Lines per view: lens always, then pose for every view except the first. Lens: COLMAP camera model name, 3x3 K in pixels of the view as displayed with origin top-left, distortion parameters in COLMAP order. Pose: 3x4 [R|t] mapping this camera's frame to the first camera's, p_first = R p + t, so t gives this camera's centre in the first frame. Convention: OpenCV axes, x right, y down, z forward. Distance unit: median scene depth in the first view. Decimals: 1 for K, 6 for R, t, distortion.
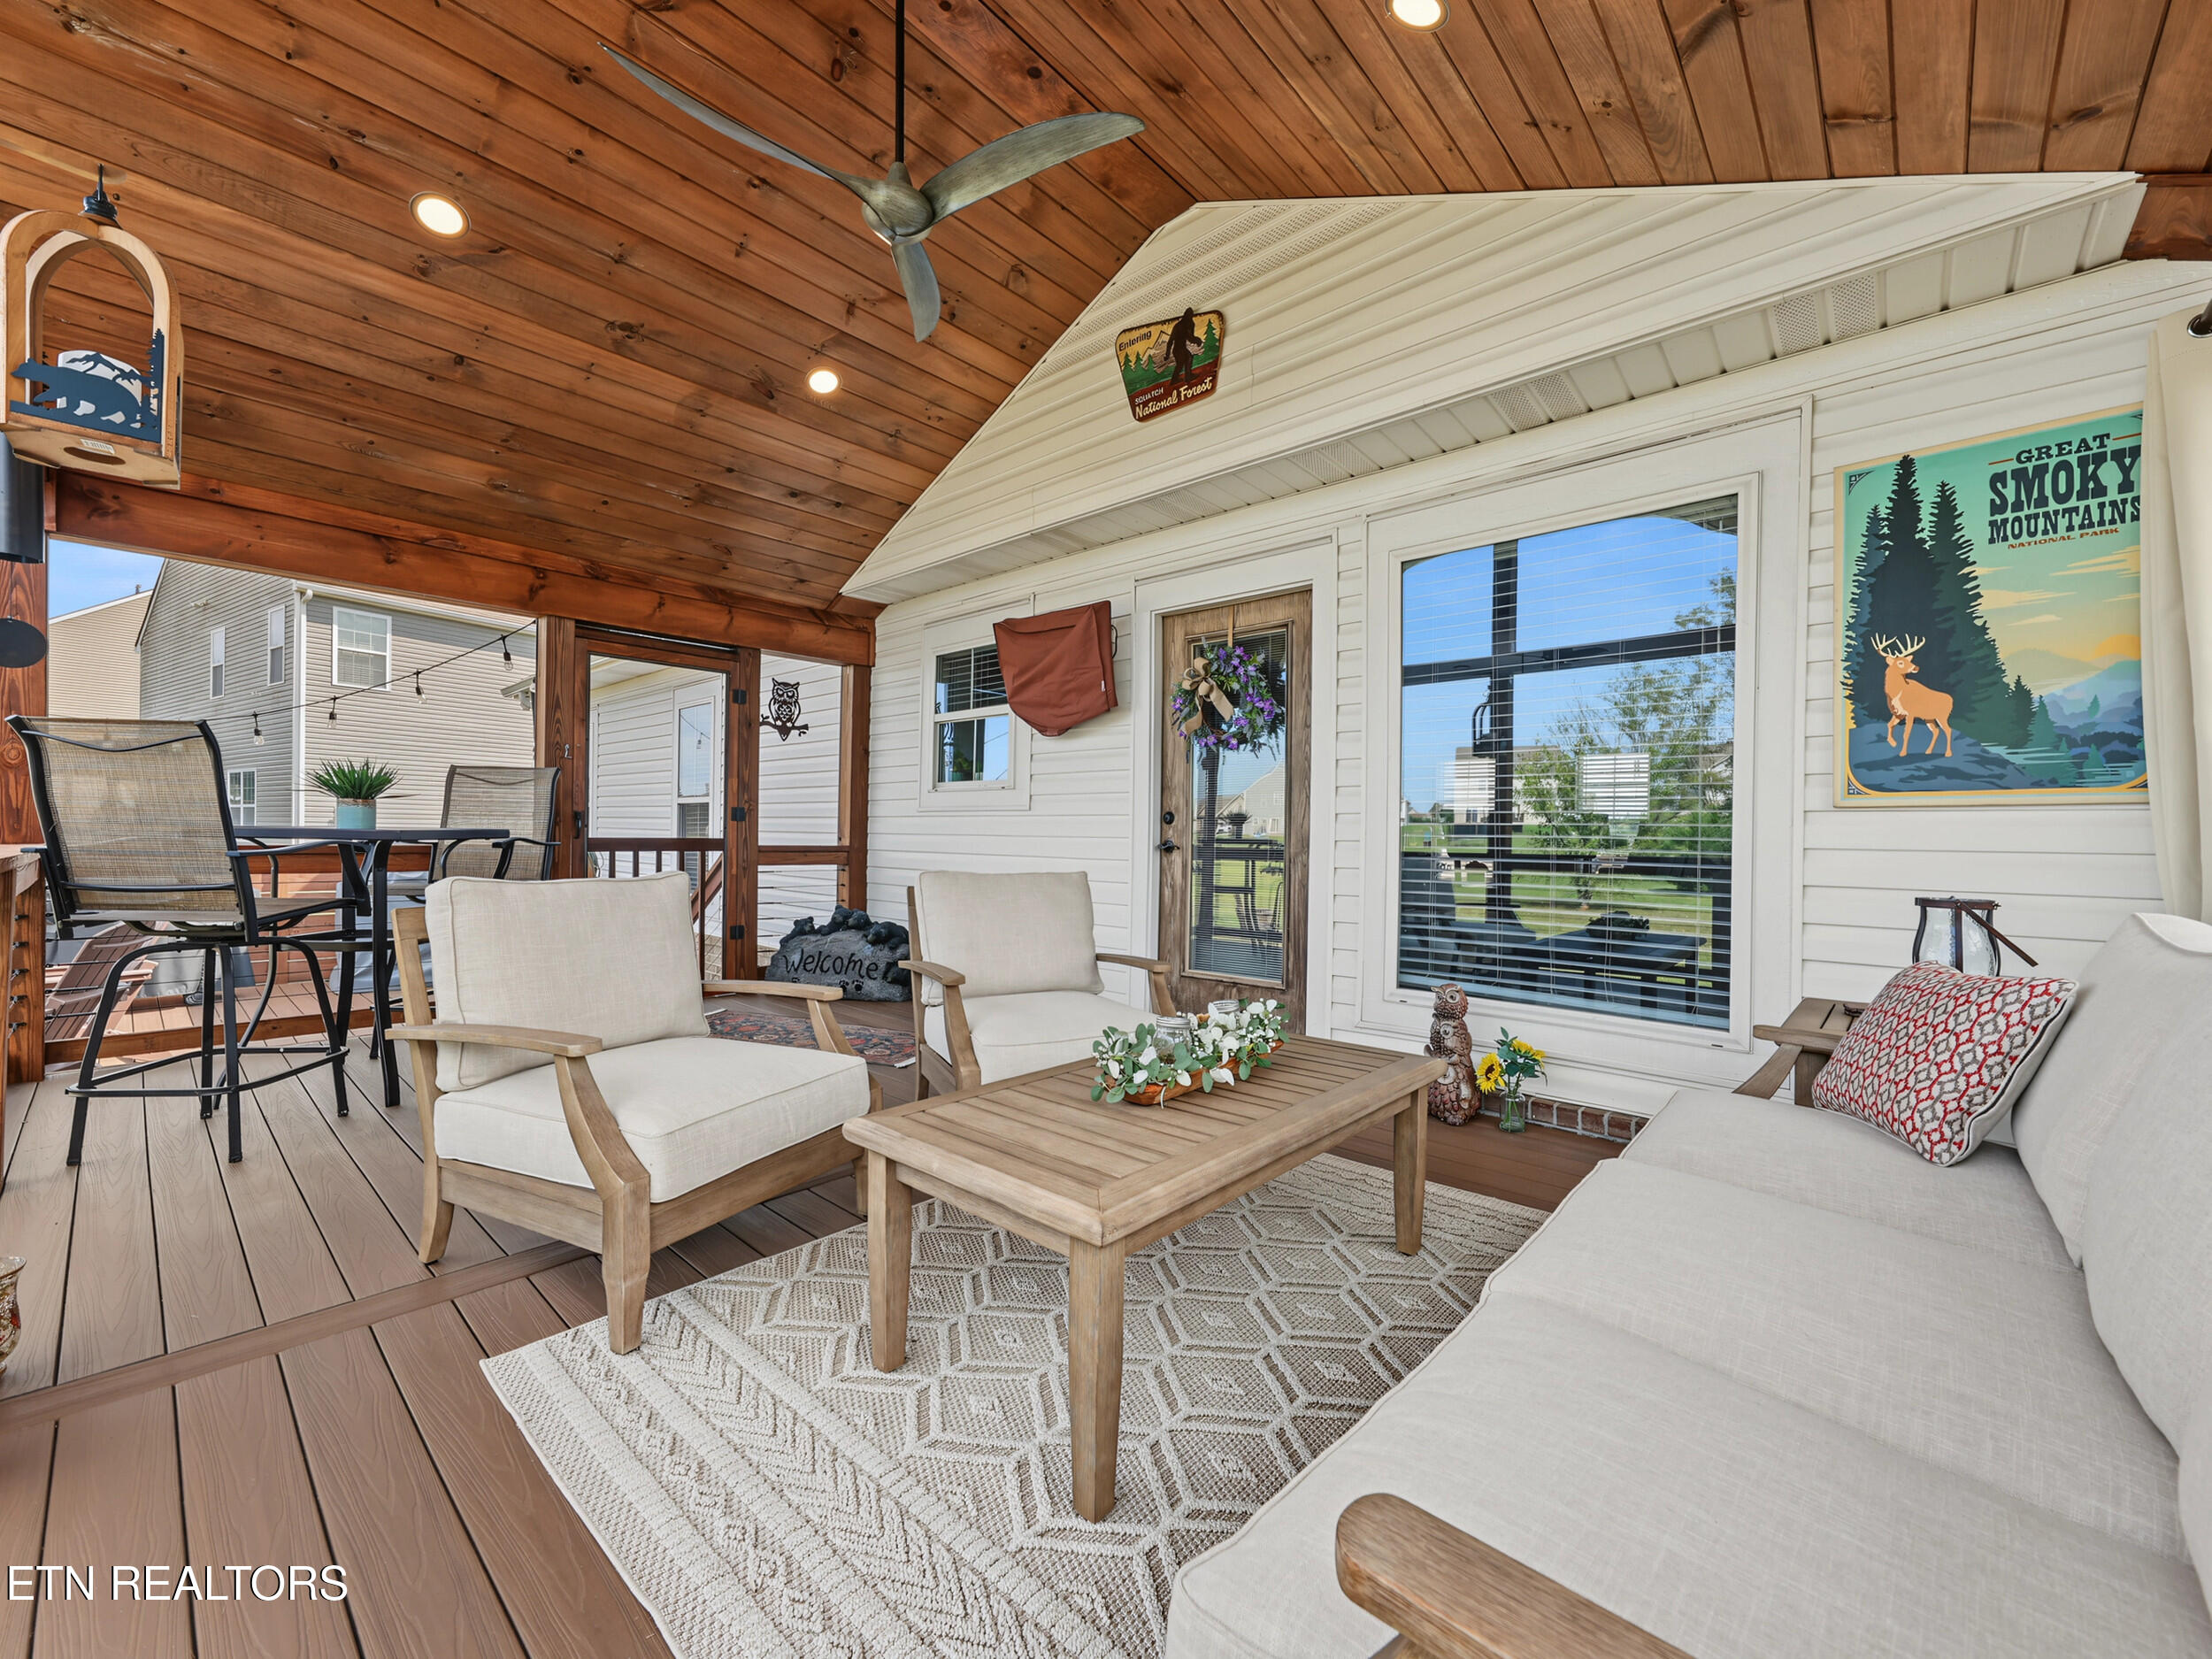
lens RADIAL K [[874.3, 0, 1108.7], [0, 874.3, 830.6], [0, 0, 1]] dist [0.004421, 0.000720]
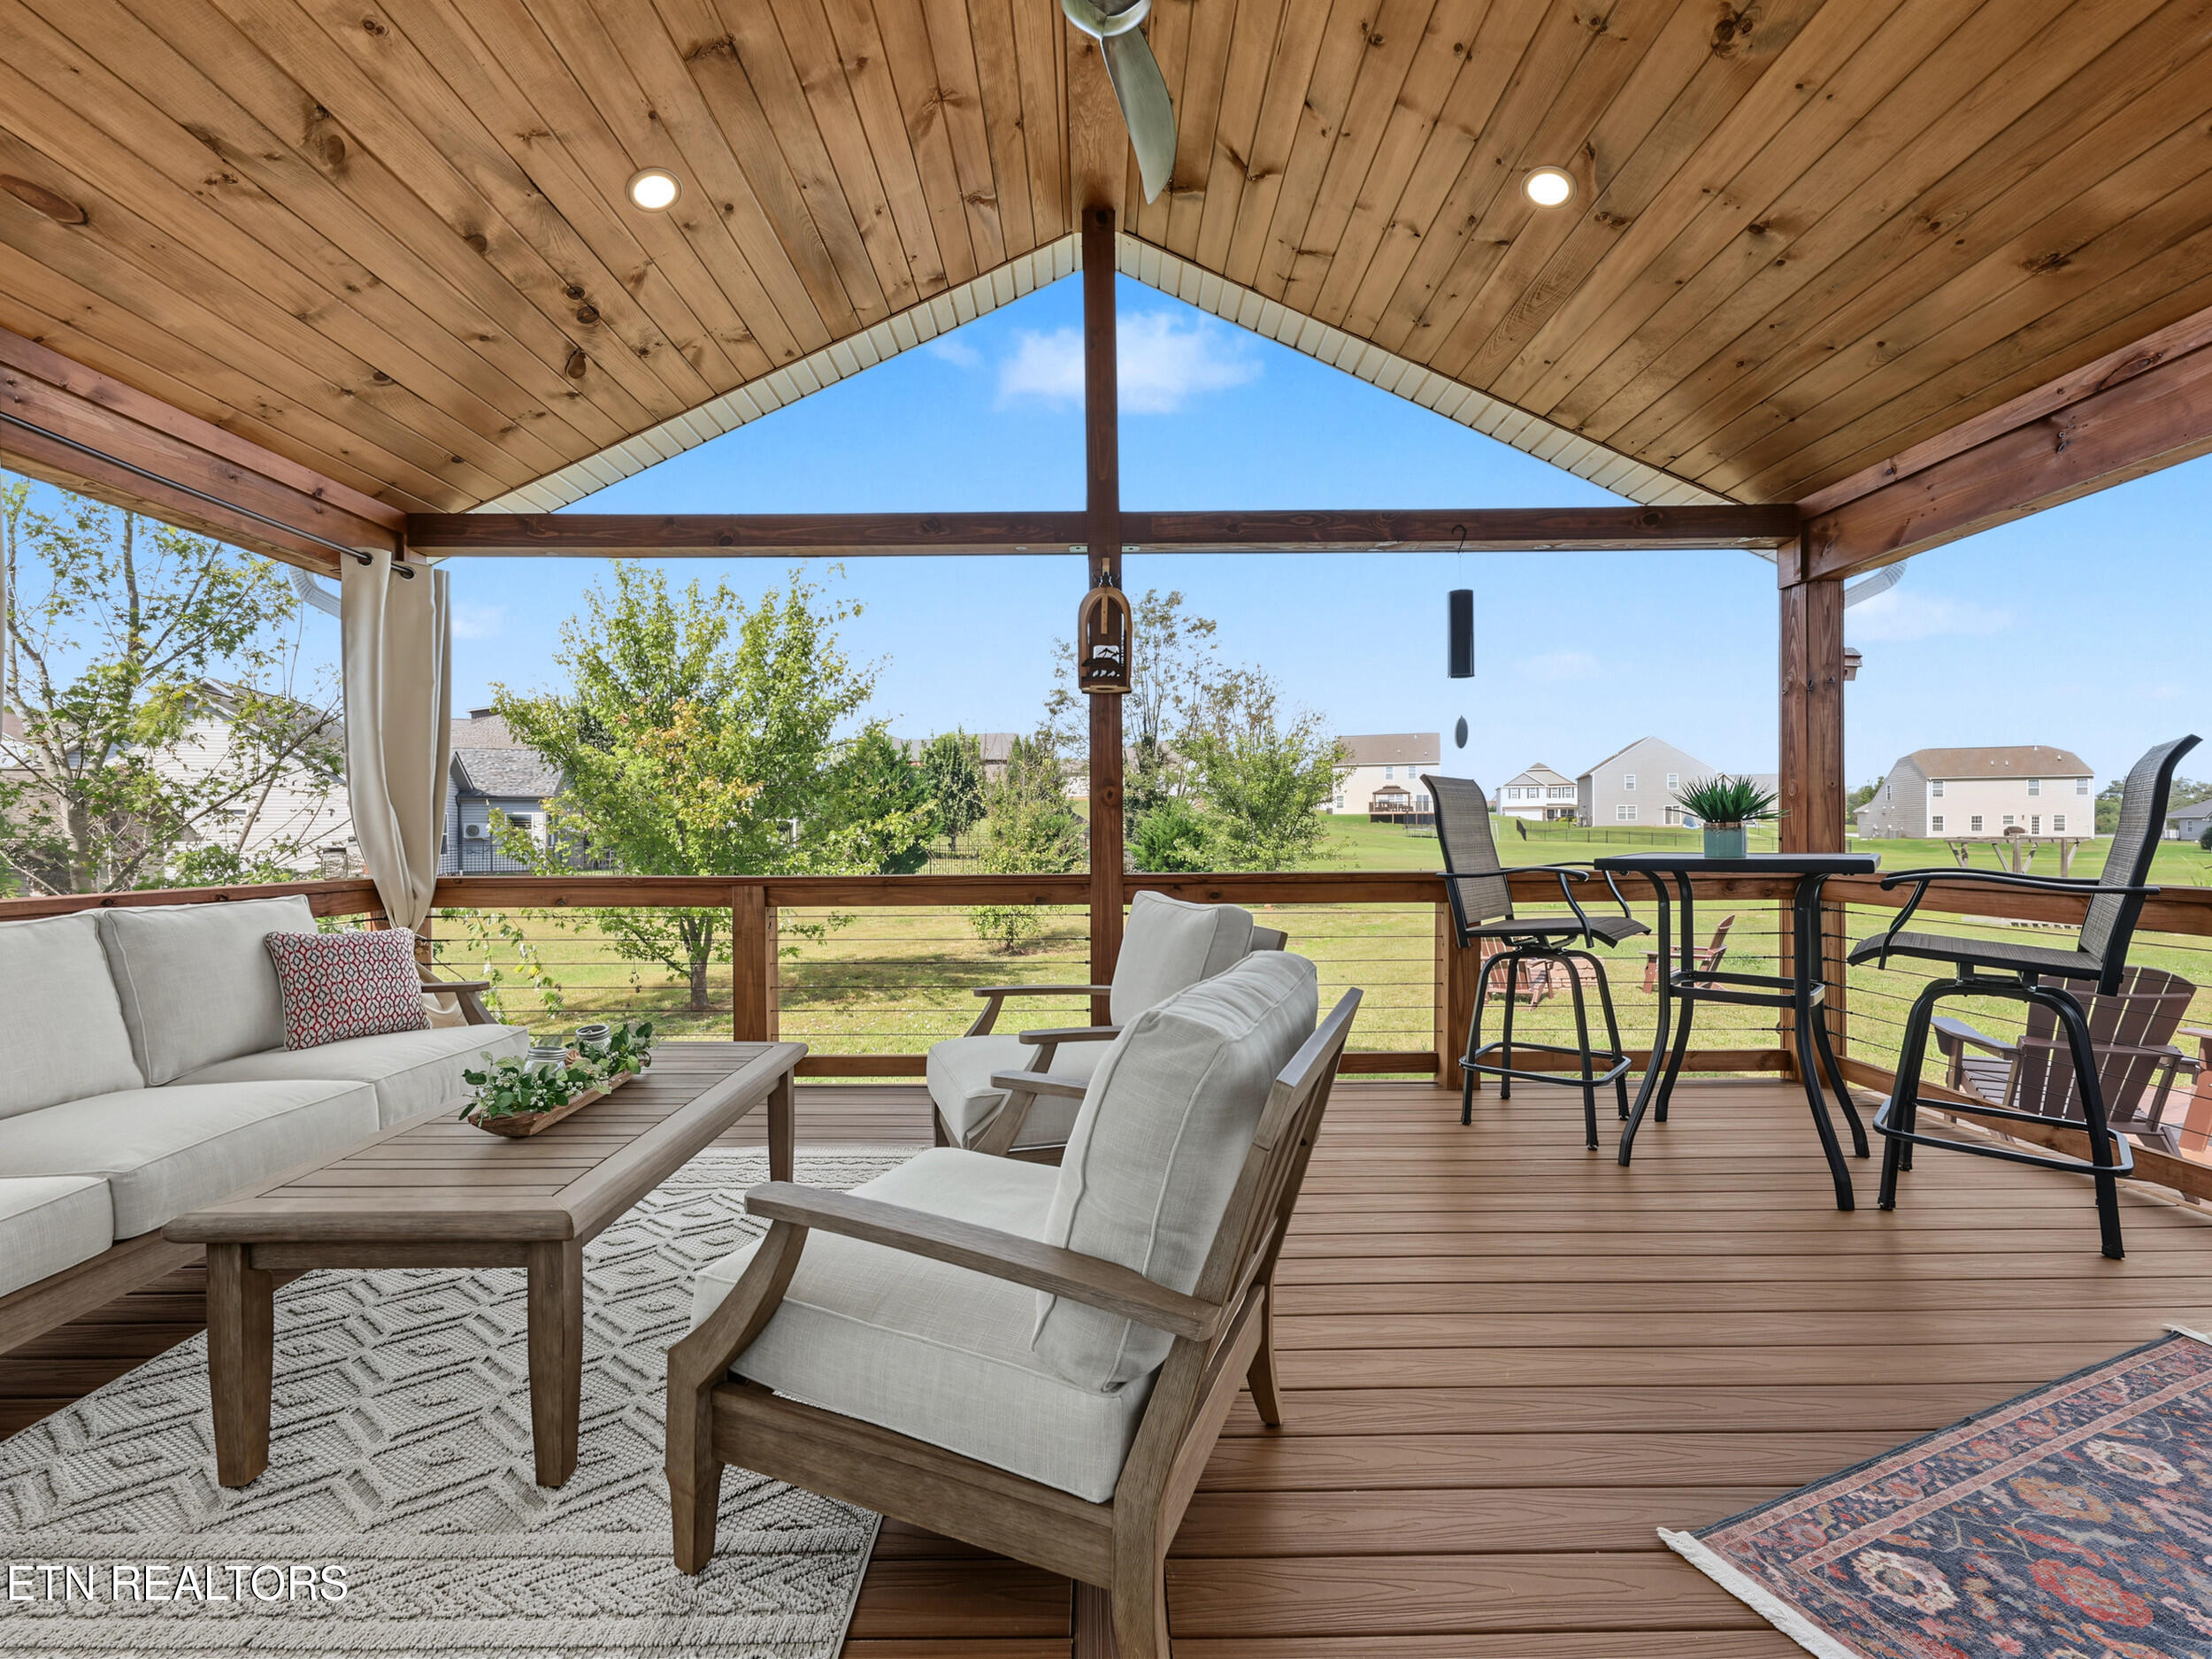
lens RADIAL K [[924.7, 0, 1108.4], [0, 924.7, 828.2], [0, 0, 1]] dist [0.003785, 0.000568]
pose [[-0.737836, -0.015747, -0.674796, 0.209690], [-0.005831, 0.999839, -0.016957, -0.009777], [0.674954, -0.008577, -0.737810, 1.305290]]
